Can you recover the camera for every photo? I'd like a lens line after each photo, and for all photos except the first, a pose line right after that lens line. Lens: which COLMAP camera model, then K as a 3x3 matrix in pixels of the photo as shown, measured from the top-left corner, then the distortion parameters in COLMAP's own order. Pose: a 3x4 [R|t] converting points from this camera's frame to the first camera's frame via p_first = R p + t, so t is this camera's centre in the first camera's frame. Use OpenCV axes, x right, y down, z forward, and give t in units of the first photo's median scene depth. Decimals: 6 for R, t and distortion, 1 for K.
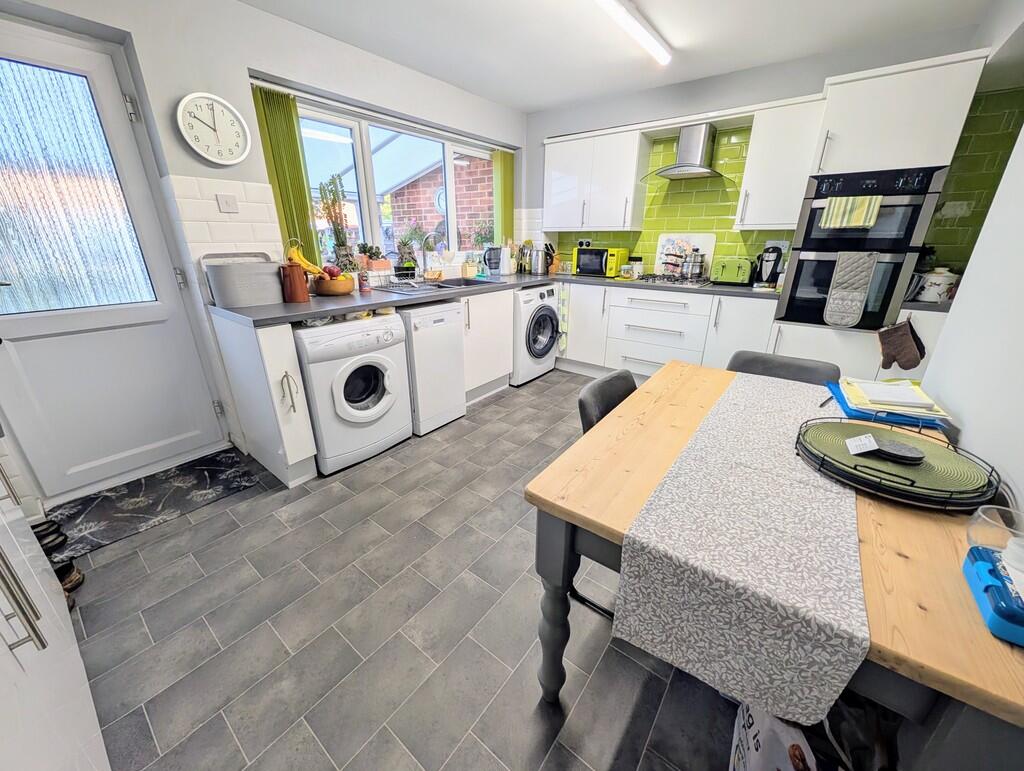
lens RADIAL K [[387.0, 0, 516.8], [0, 387.0, 379.6], [0, 0, 1]] dist [0.000465, 0.000148]
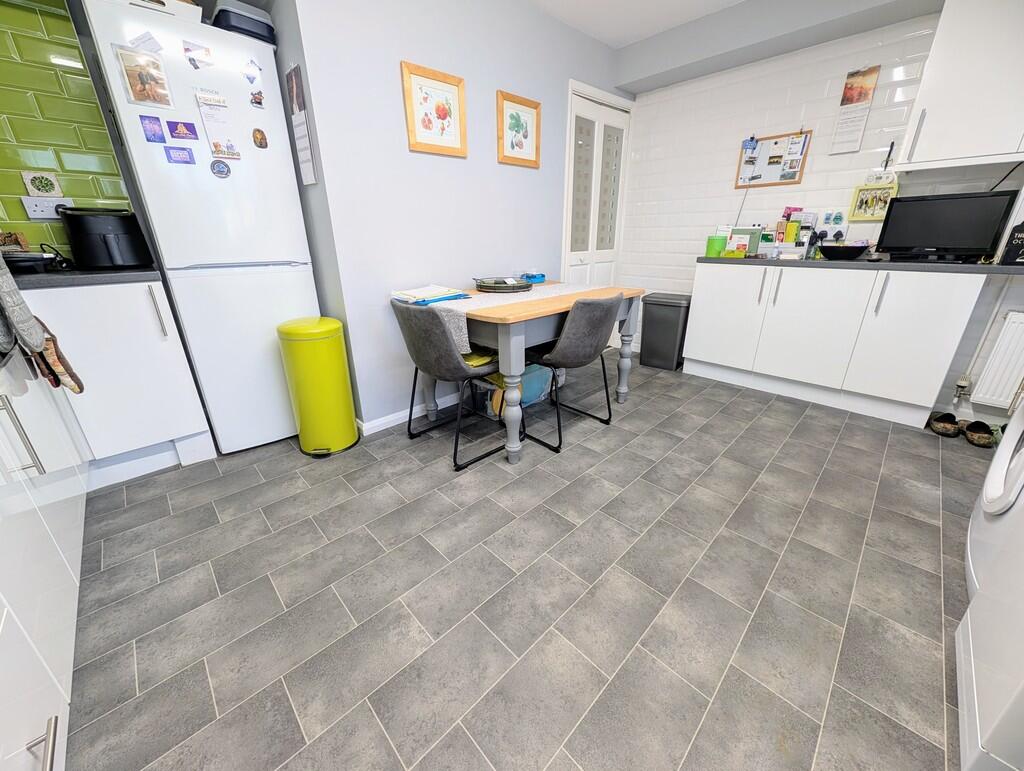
lens RADIAL K [[387.0, 0, 515.9], [0, 387.0, 382.3], [0, 0, 1]] dist [0.000465, 0.000148]
pose [[-0.989552, -0.048055, 0.135929, 0.184572], [0.052769, 0.756673, 0.651661, -0.373976], [-0.134170, 0.652026, -0.746231, 1.269811]]
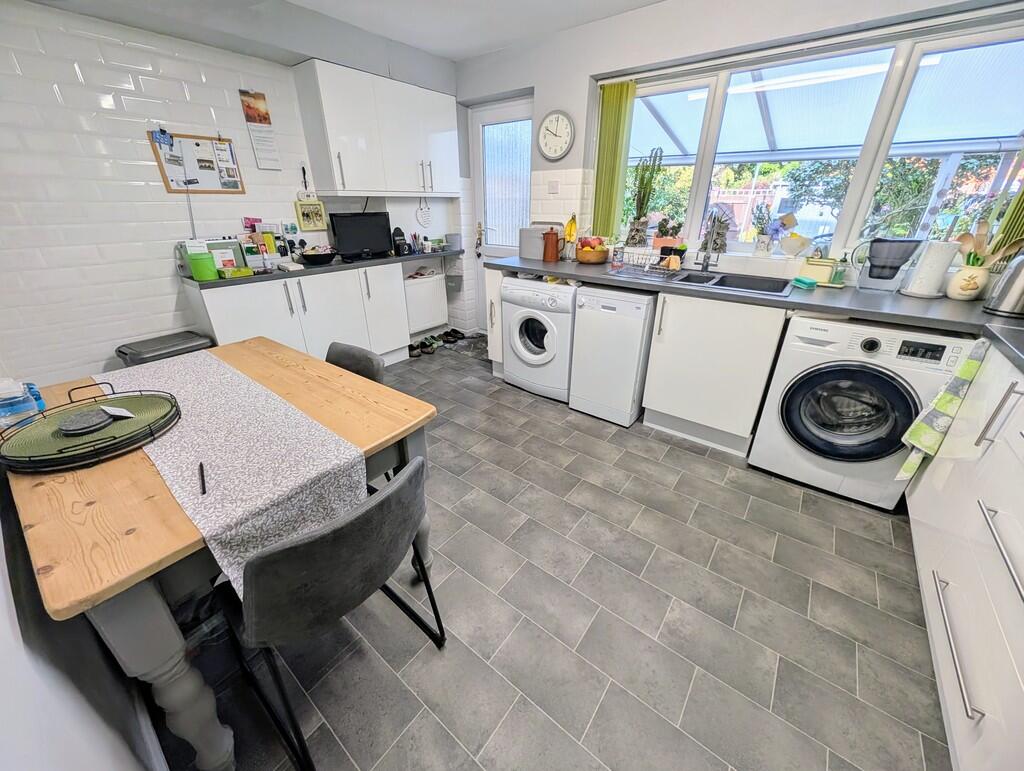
lens RADIAL K [[387.0, 0, 513.8], [0, 387.0, 381.7], [0, 0, 1]] dist [0.000465, 0.000148]
pose [[-0.012237, 0.420456, -0.907231, 0.716639], [-0.348738, 0.848535, 0.397957, -0.294735], [0.937141, 0.321255, 0.136245, 0.736513]]
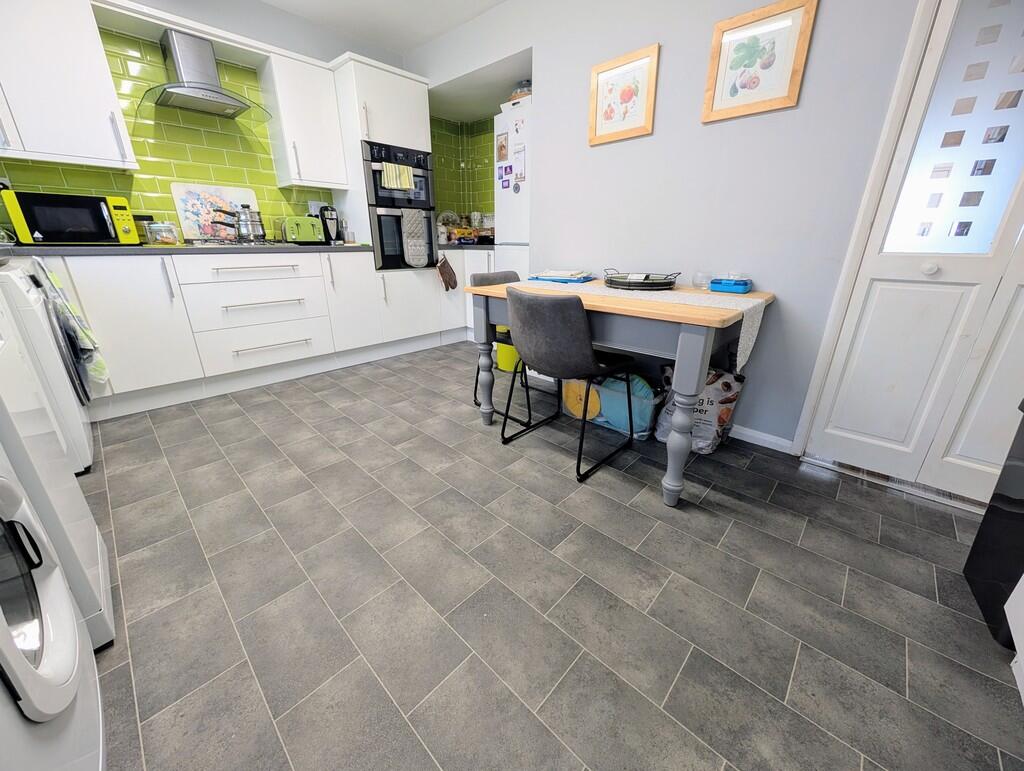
lens RADIAL K [[387.0, 0, 512.5], [0, 387.0, 381.4], [0, 0, 1]] dist [0.000465, 0.000148]
pose [[0.108703, -0.343152, 0.932968, -0.500566], [0.337475, 0.895530, 0.290062, -0.060569], [-0.935037, 0.283323, 0.213152, 0.516154]]
